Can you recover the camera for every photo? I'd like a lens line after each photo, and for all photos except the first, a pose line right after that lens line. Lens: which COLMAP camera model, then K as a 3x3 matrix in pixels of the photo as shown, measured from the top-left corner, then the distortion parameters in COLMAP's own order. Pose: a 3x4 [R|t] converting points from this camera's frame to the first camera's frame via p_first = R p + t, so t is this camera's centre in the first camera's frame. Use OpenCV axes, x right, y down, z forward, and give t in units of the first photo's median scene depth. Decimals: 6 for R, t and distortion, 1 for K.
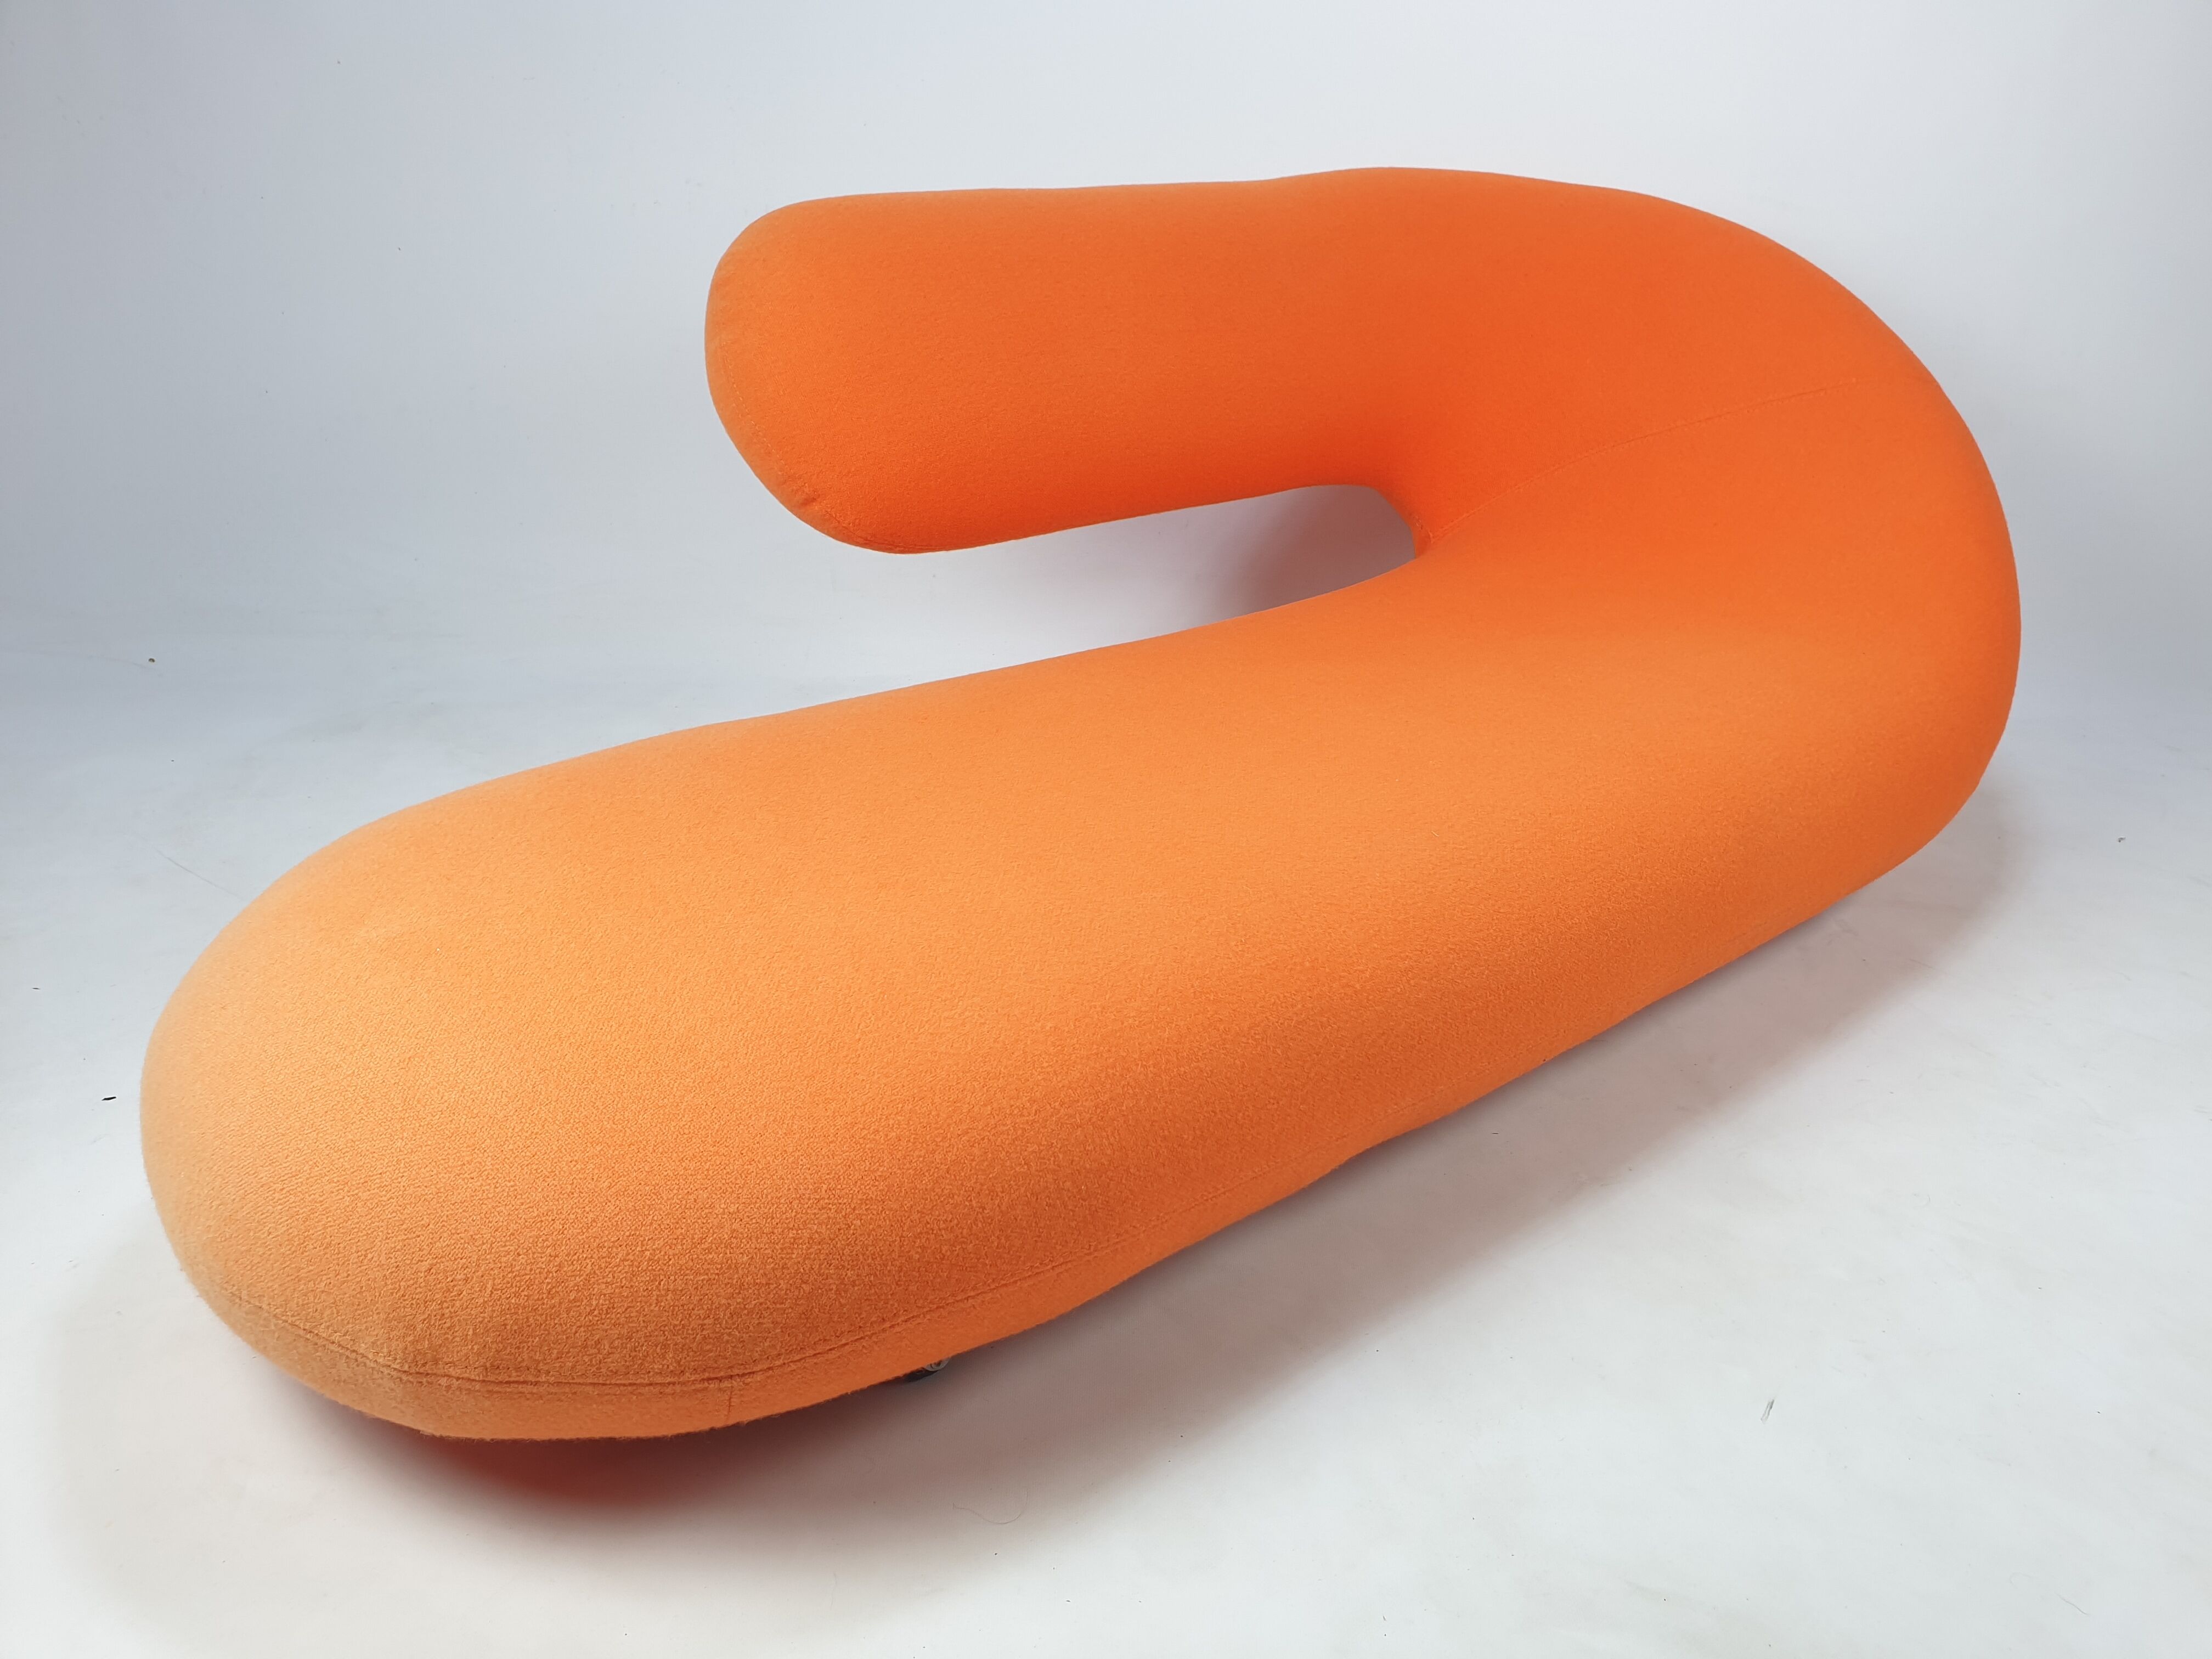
lens RADIAL K [[1676.1, 0, 1132.0], [0, 1676.1, 829.5], [0, 0, 1]] dist [0.005206, -0.001192]
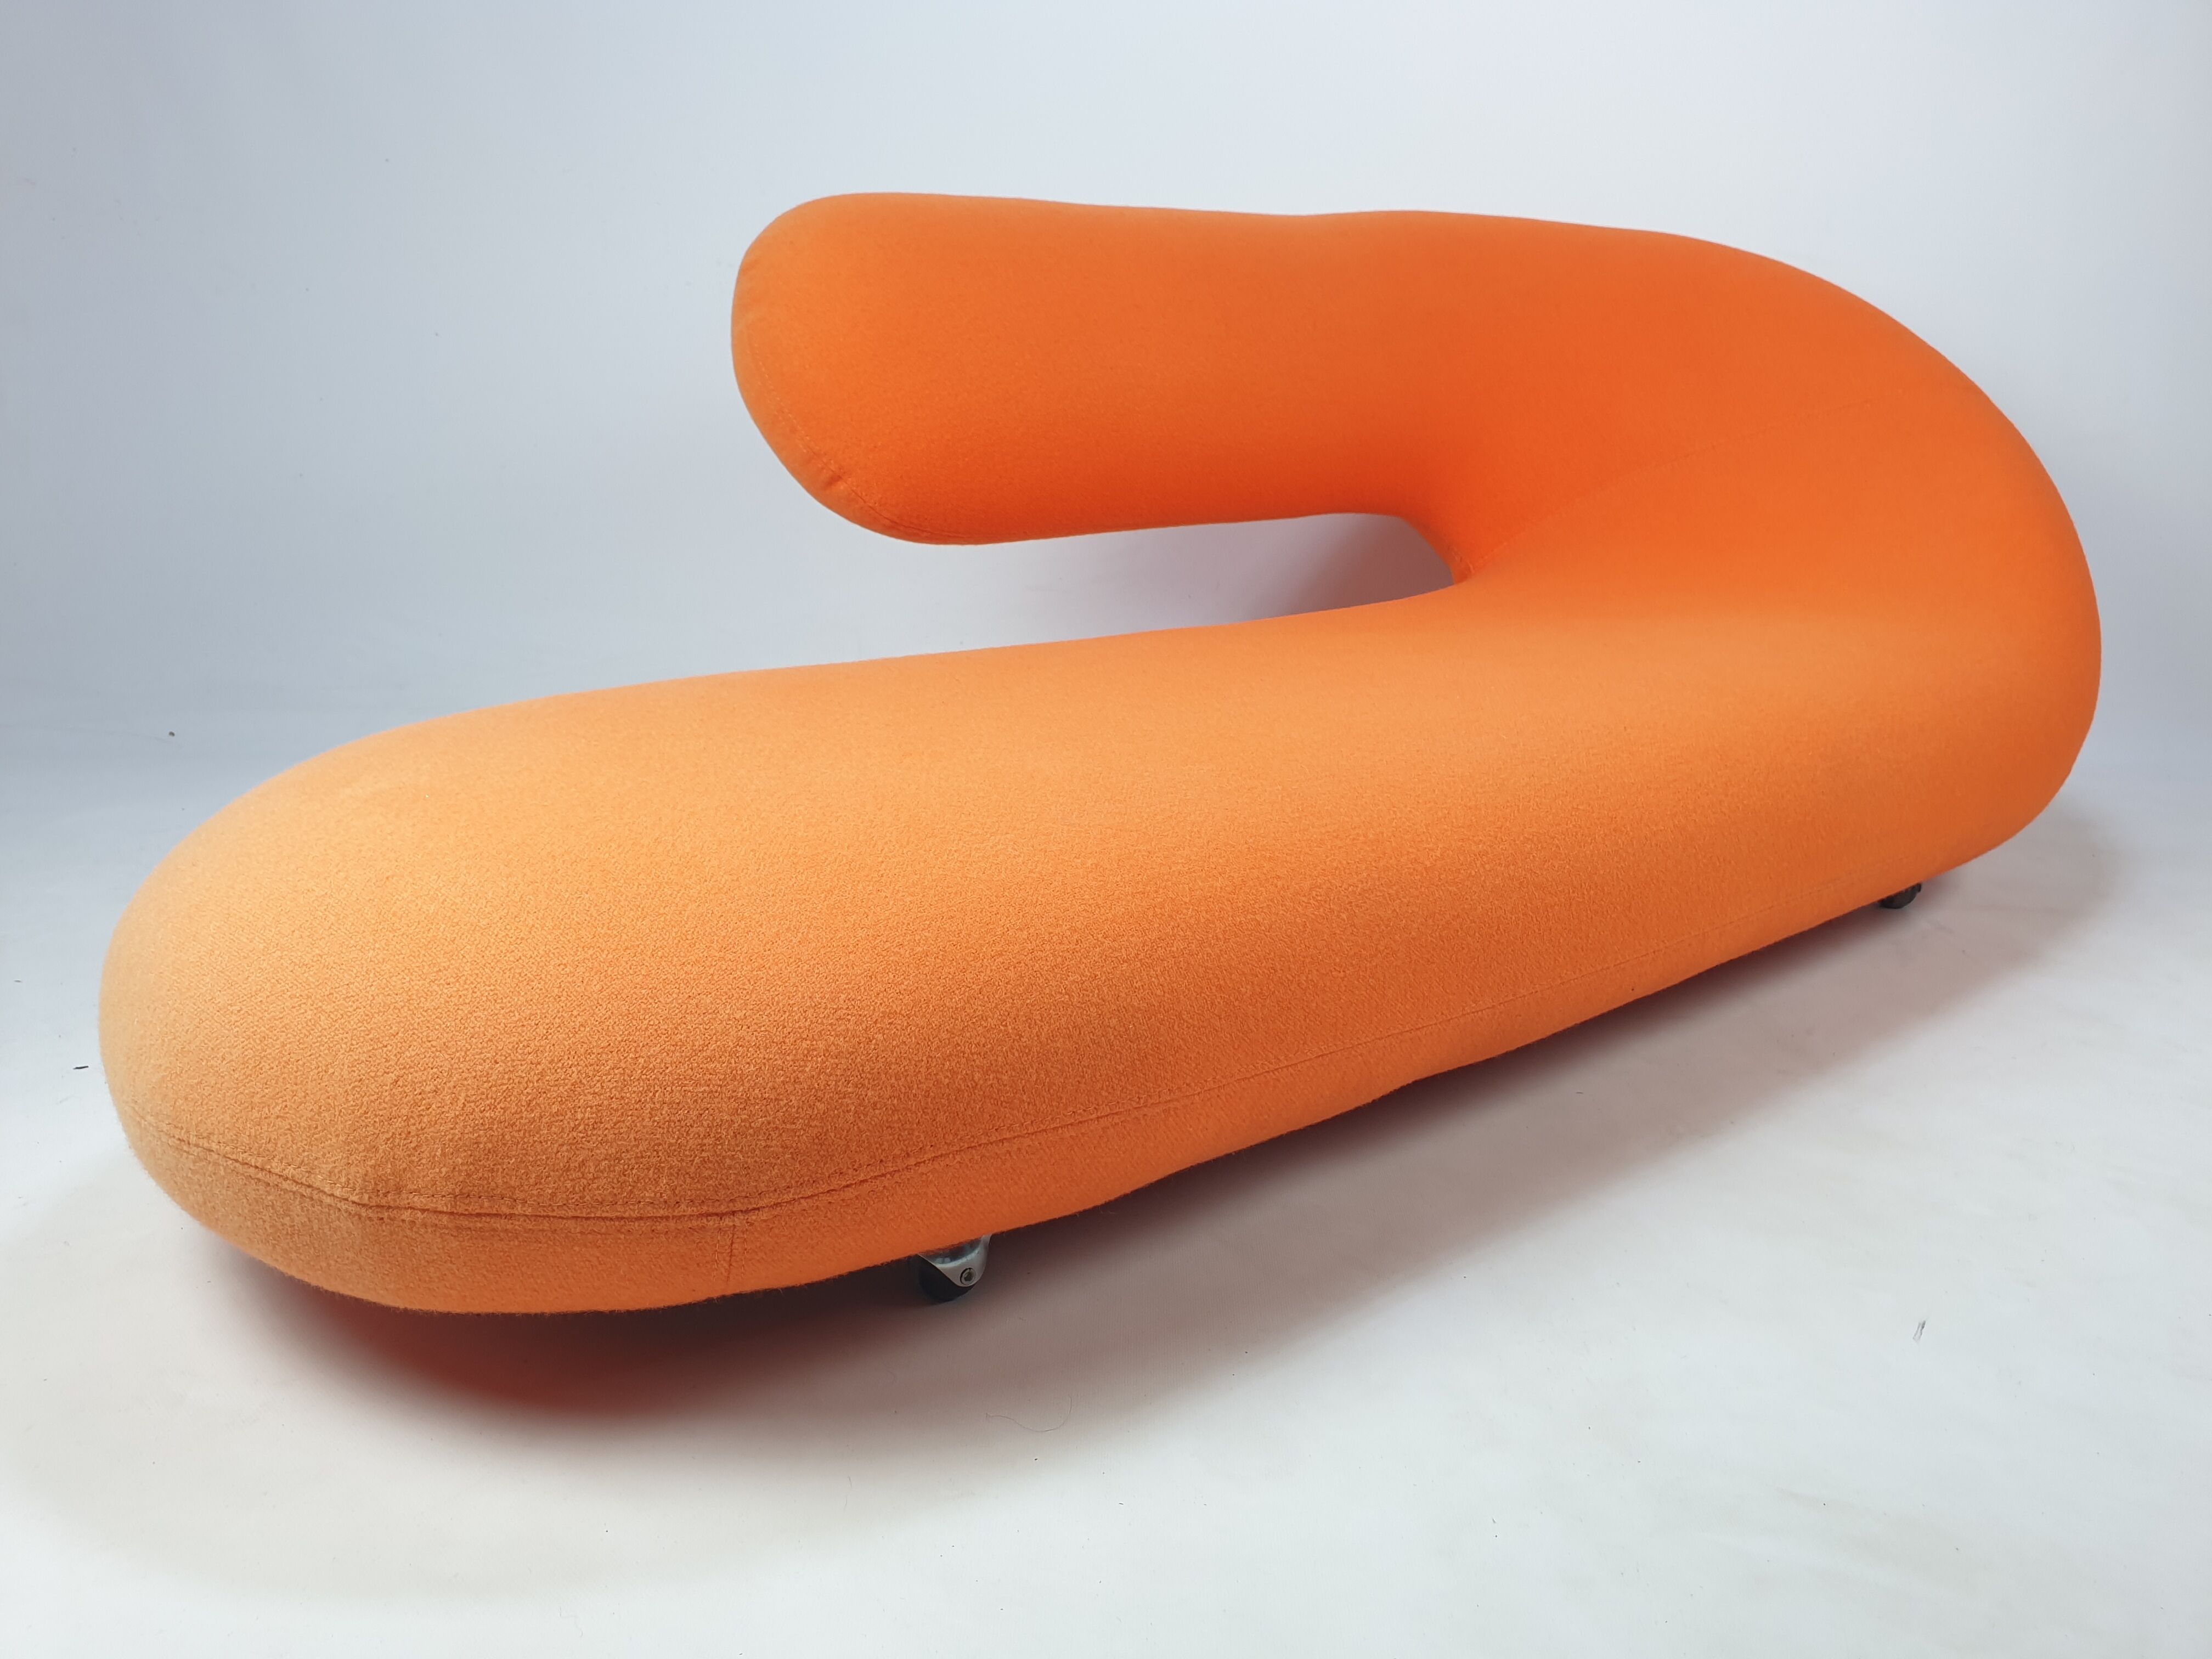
lens RADIAL K [[1678.2, 0, 1106.0], [0, 1678.2, 829.5], [0, 0, 1]] dist [0.029842, -0.074931]
pose [[0.999531, -0.012720, -0.027857, -0.017568], [0.009037, 0.991660, -0.128565, 0.234624], [0.029260, 0.128253, 0.991310, 0.109000]]
